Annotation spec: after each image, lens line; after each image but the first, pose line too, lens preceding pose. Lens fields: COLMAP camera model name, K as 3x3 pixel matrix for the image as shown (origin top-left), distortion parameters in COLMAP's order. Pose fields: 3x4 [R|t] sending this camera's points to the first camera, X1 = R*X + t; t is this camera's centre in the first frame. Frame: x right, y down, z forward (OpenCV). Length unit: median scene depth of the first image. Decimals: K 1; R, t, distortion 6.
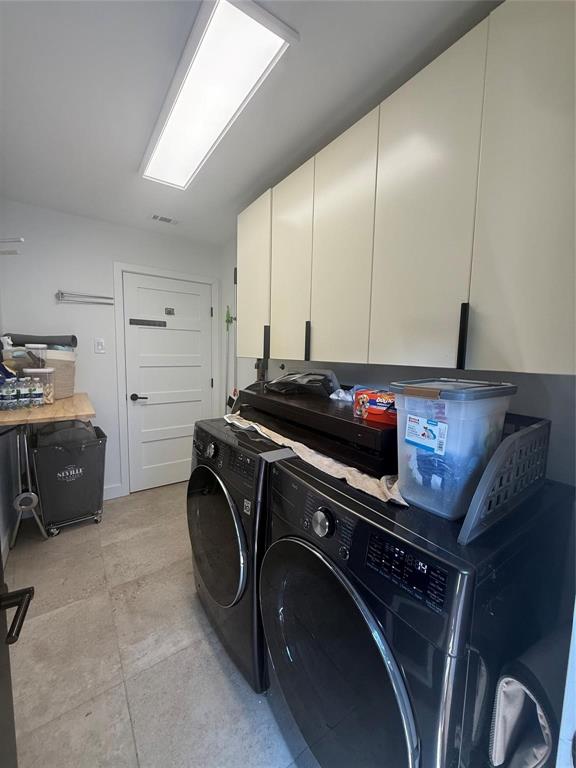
lens RADIAL K [[306.5, 0, 287.3], [0, 306.5, 383.4], [0, 0, 1]] dist [-0.008937, 0.000321]
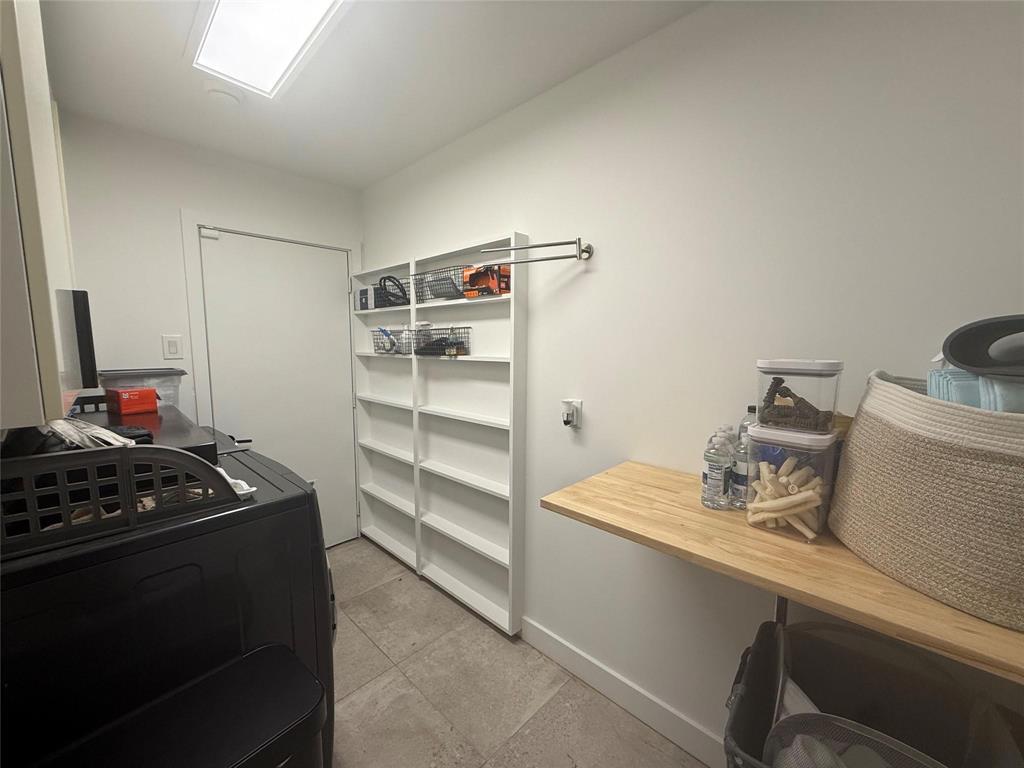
lens RADIAL K [[408.7, 0, 513.2], [0, 408.7, 388.6], [0, 0, 1]] dist [-0.008937, 0.000321]
pose [[-0.981984, 0.000393, -0.188962, -0.594541], [-0.039982, 0.976925, 0.209805, -0.255391], [0.184684, 0.213581, -0.959310, 1.975771]]
